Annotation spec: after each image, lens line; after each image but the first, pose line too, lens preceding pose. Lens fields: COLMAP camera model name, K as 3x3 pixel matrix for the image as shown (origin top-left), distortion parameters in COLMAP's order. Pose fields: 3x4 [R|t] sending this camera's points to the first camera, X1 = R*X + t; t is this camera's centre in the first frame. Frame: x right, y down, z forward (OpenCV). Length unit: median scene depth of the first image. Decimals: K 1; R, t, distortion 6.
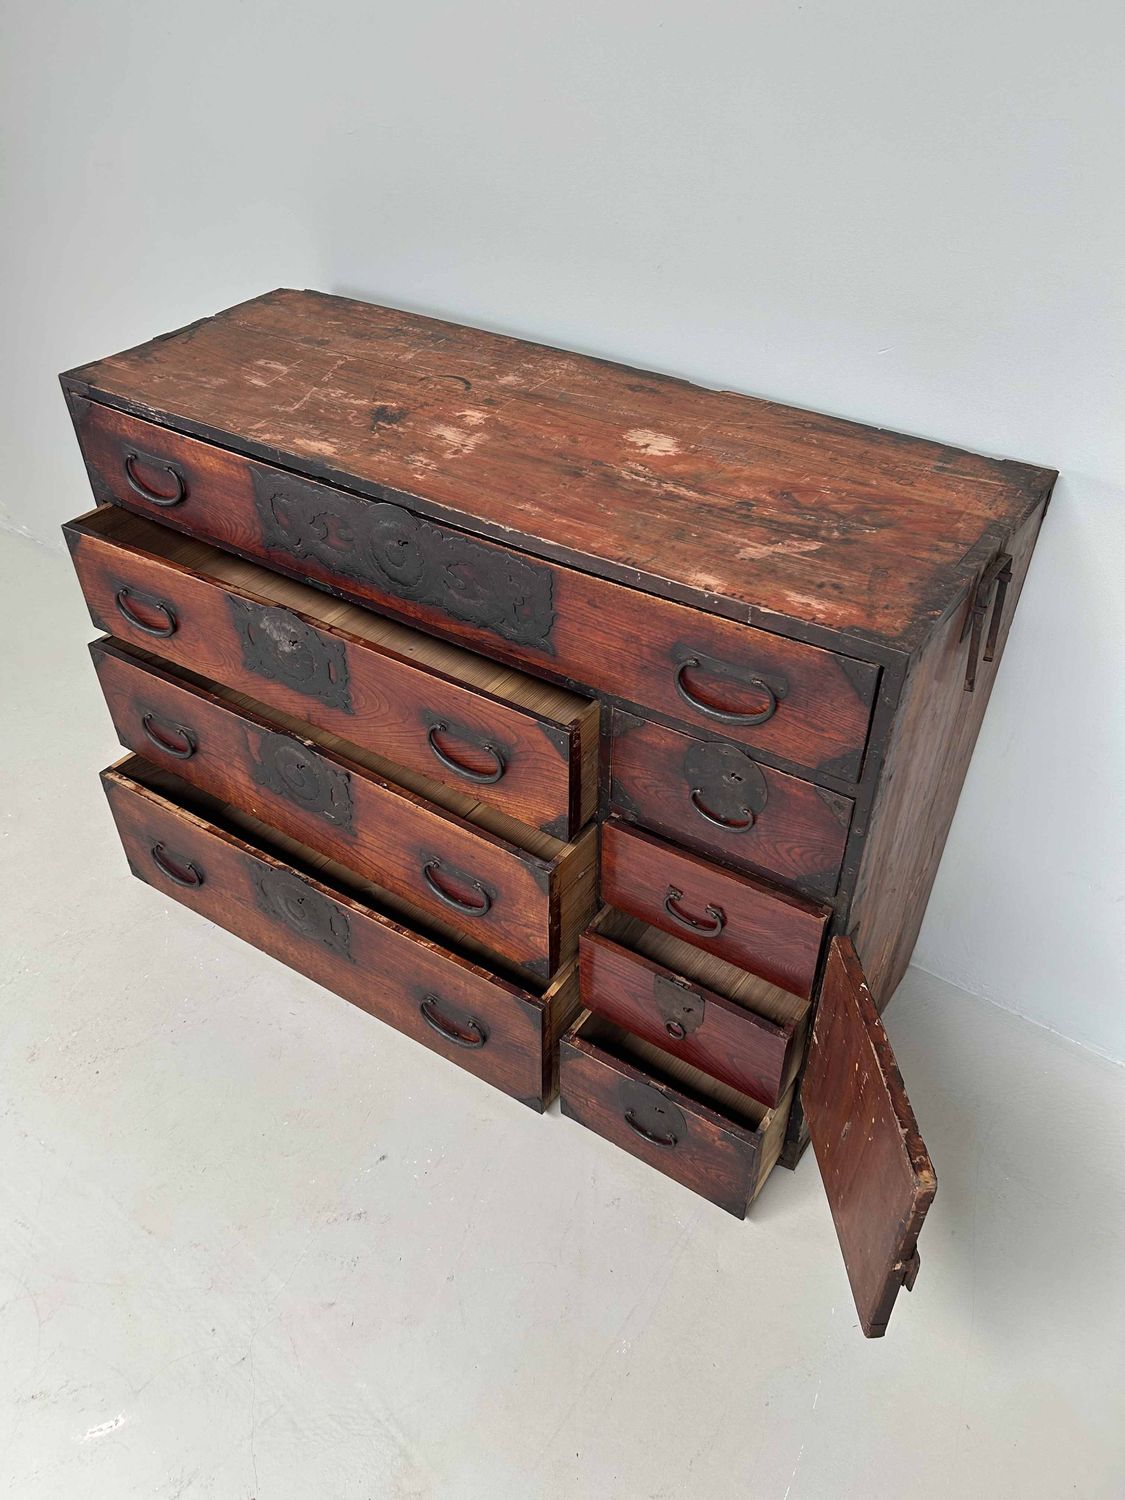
lens RADIAL K [[1147.0, 0, 551.4], [0, 1147.0, 750.1], [0, 0, 1]] dist [0.036706, -0.056416]
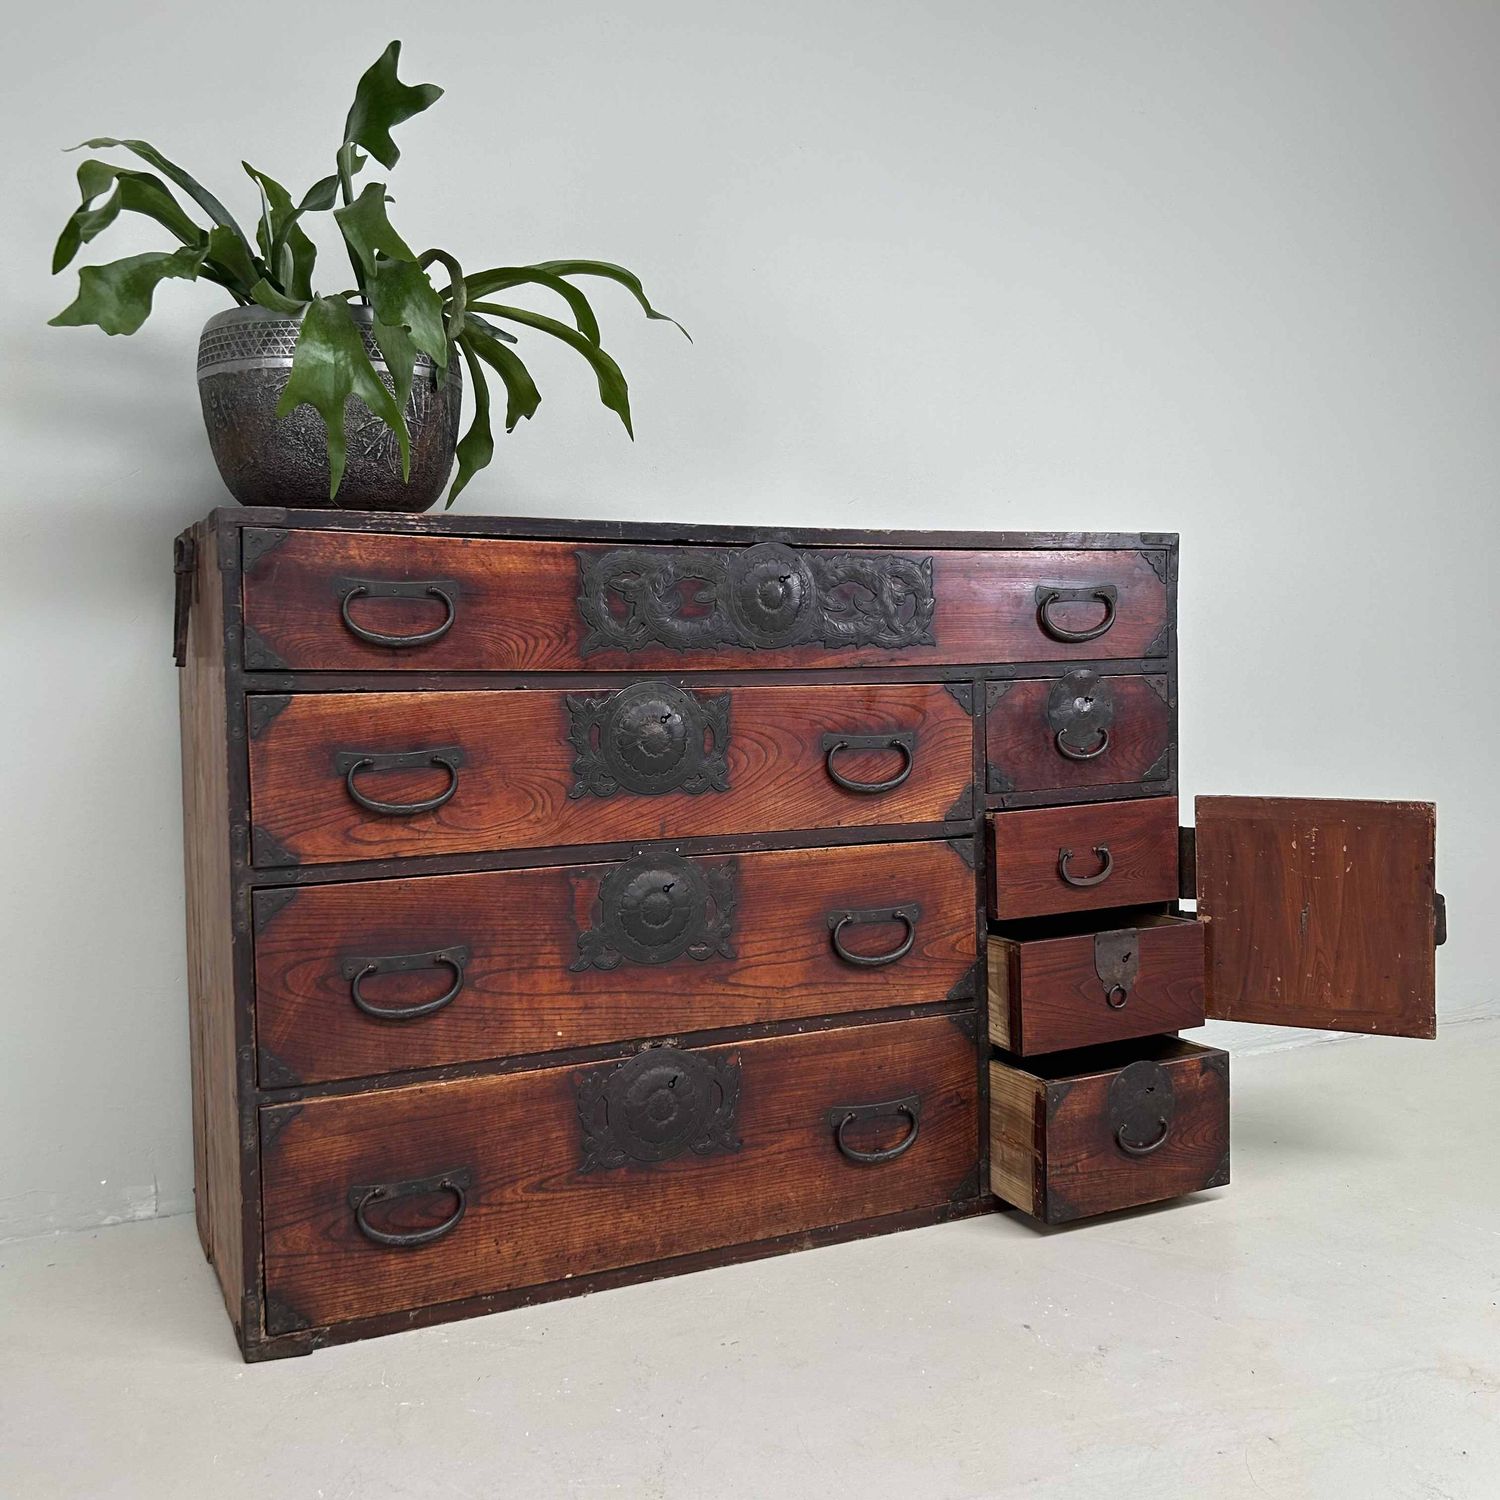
lens RADIAL K [[1526.6, 0, 762.1], [0, 1526.6, 755.8], [0, 0, 1]] dist [0.026909, 0.000000]
pose [[0.487389, -0.047438, 0.871895, -1.249289], [0.562619, 0.780679, -0.272028, 0.277908], [-0.667766, 0.623129, 0.407184, 0.549105]]
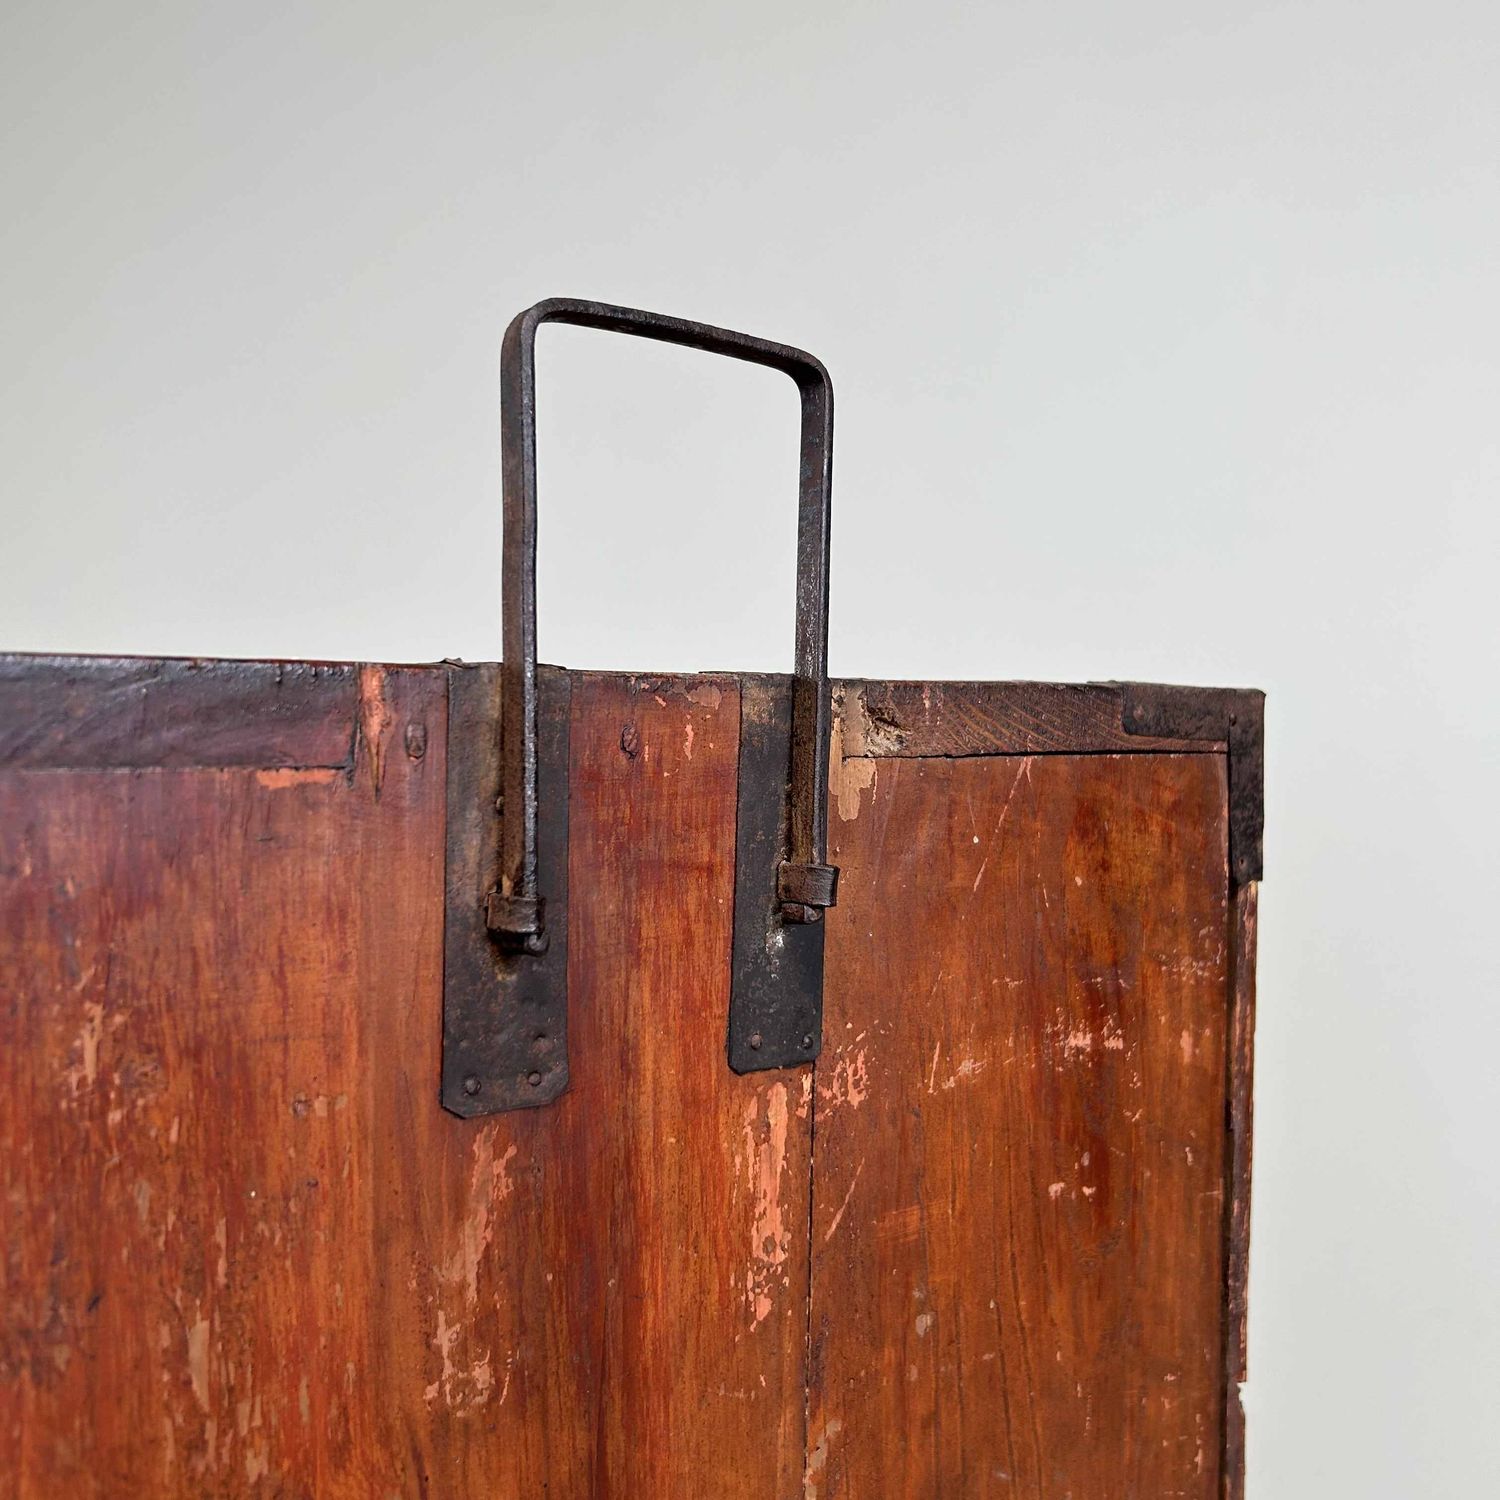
lens RADIAL K [[1526.6, 0, 736.9], [0, 1526.6, 752.9], [0, 0, 1]] dist [0.026909, 0.000000]
pose [[0.945507, 0.030248, -0.324195, 0.419780], [-0.223395, 0.784629, -0.578319, -0.003019], [0.236879, 0.619228, 0.748629, 0.682902]]
